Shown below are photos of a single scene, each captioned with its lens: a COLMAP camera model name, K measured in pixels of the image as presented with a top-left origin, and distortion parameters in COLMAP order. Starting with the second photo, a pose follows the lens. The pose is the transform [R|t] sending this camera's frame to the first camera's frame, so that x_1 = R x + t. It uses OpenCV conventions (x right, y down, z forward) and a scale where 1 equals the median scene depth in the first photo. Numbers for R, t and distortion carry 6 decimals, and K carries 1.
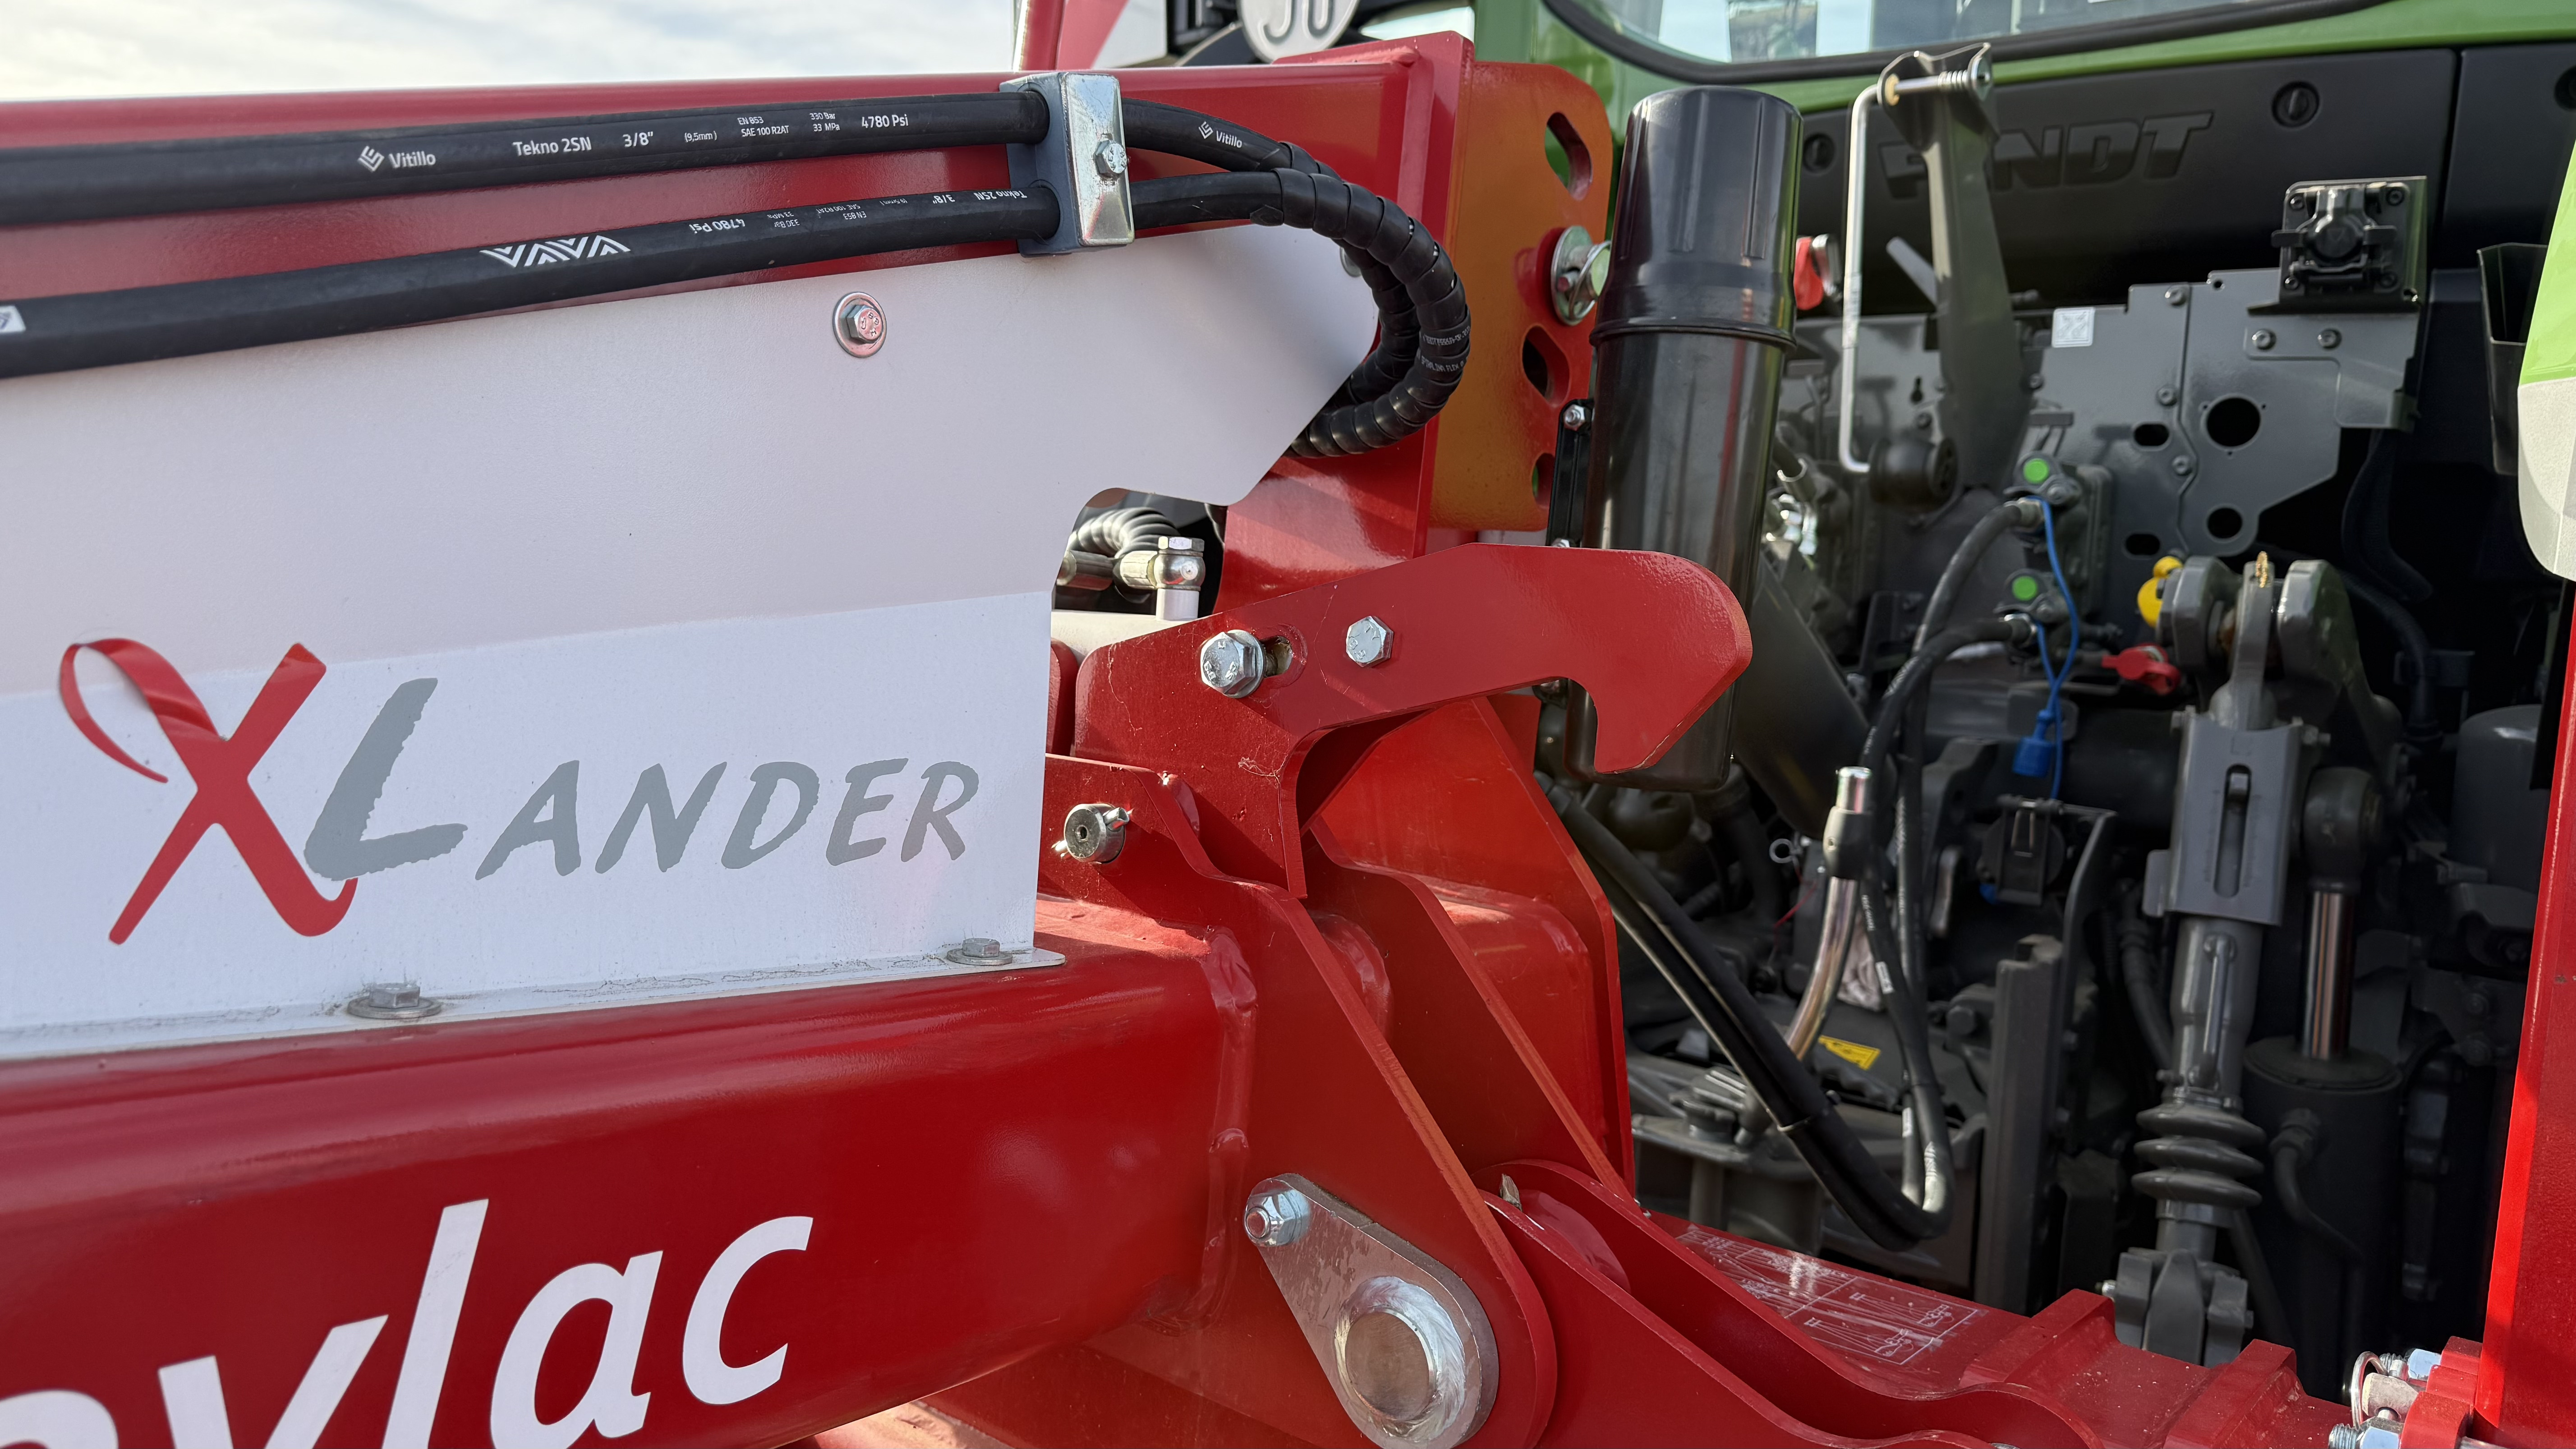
lens RADIAL K [[1735.7, 0, 1298.7], [0, 1735.7, 708.8], [0, 0, 1]] dist [0.045383, -0.008791]
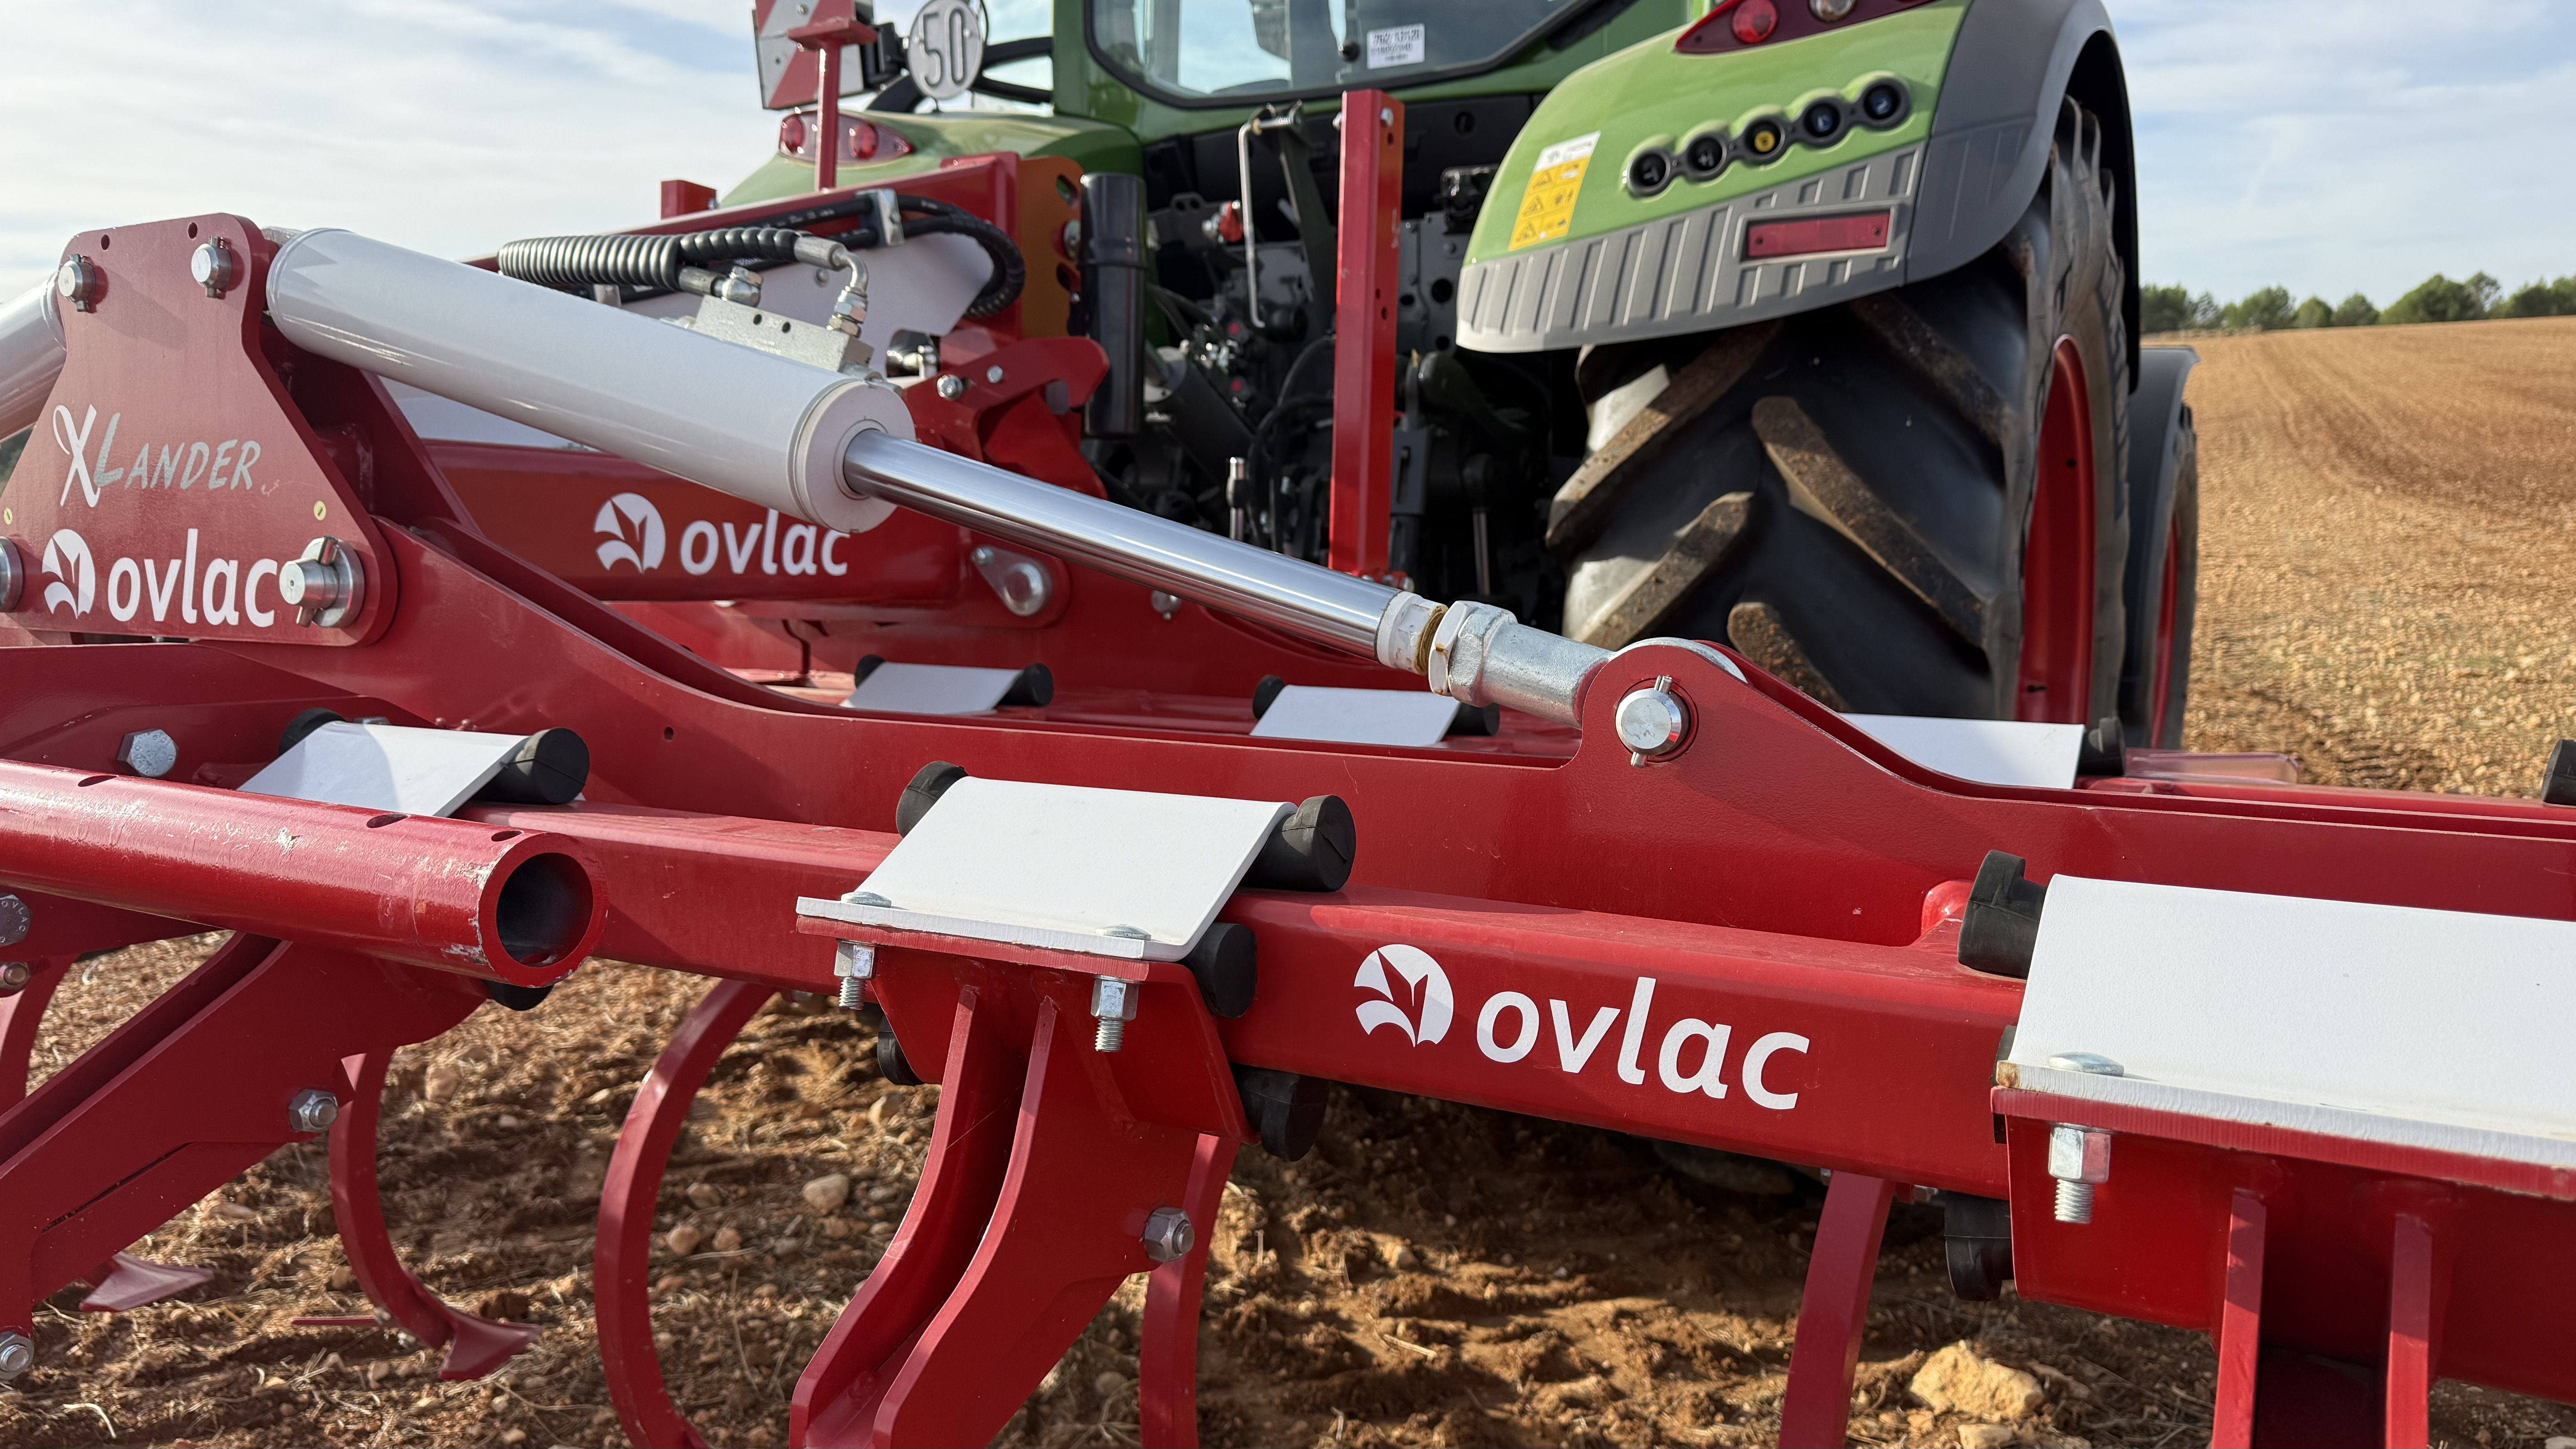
lens RADIAL K [[1735.7, 0, 1264.0], [0, 1735.7, 731.3], [0, 0, 1]] dist [0.045383, -0.008791]
pose [[0.985396, -0.084857, 0.147631, -0.000168], [0.075383, 0.994790, 0.068637, 0.340543], [-0.152686, -0.056506, 0.986658, -1.763195]]
